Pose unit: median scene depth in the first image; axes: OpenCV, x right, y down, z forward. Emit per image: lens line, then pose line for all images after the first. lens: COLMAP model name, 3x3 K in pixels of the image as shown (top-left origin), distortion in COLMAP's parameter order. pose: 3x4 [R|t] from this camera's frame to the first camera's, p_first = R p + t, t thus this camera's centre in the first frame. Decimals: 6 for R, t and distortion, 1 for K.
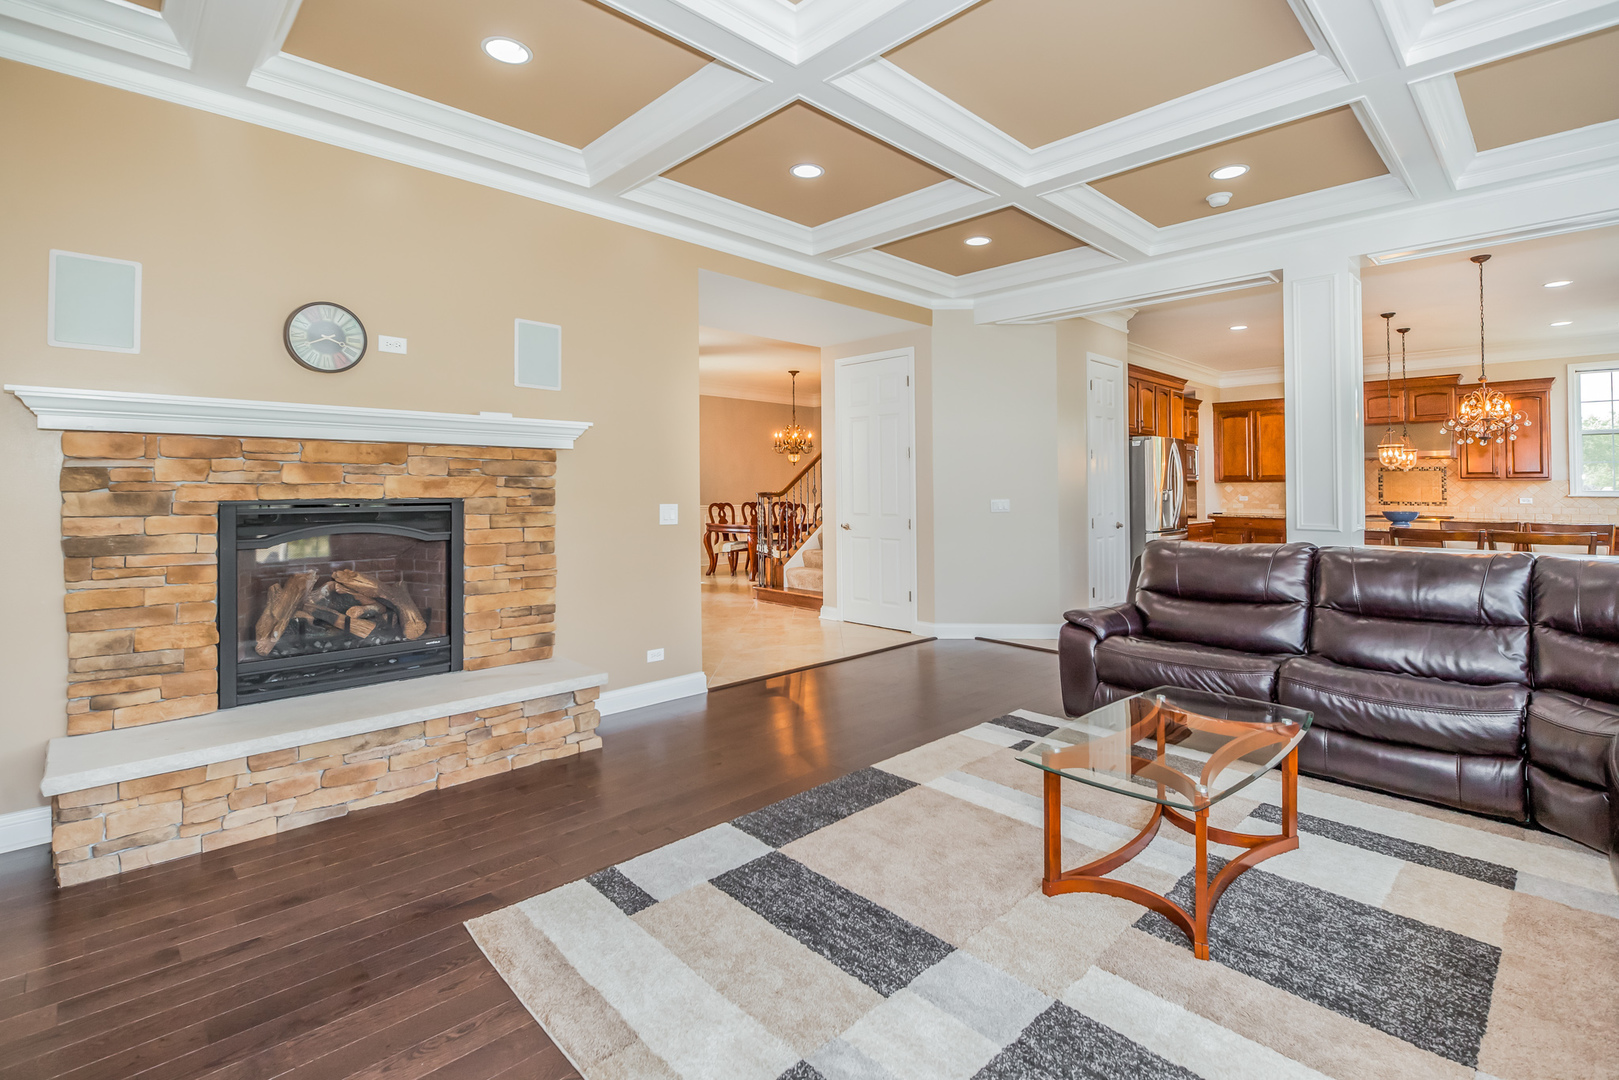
lens RADIAL K [[753.3, 0, 812.7], [0, 753.3, 488.5], [0, 0, 1]] dist [-0.001194, -0.000418]
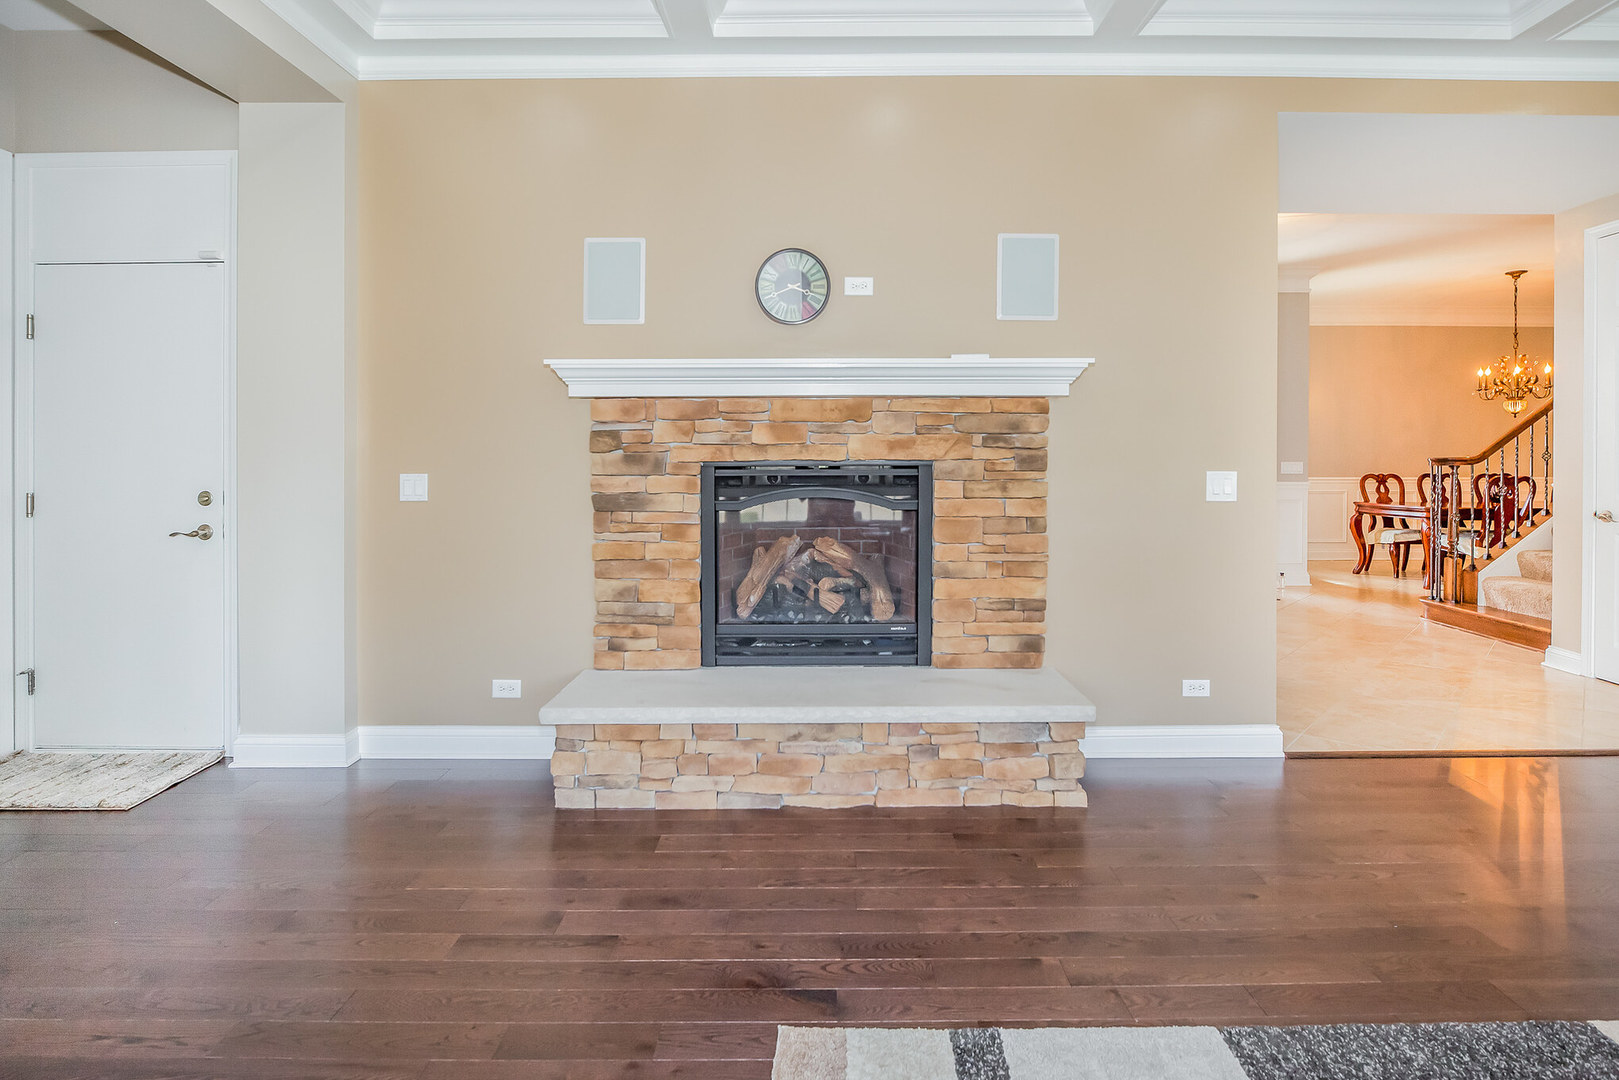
lens RADIAL K [[802.1, 0, 818.7], [0, 802.1, 476.7], [0, 0, 1]] dist [-0.007878, -0.001579]
pose [[0.720294, 0.014238, -0.693523, 0.064328], [0.002098, 0.999740, 0.022703, 0.011028], [0.693666, -0.017808, 0.720076, 0.293489]]
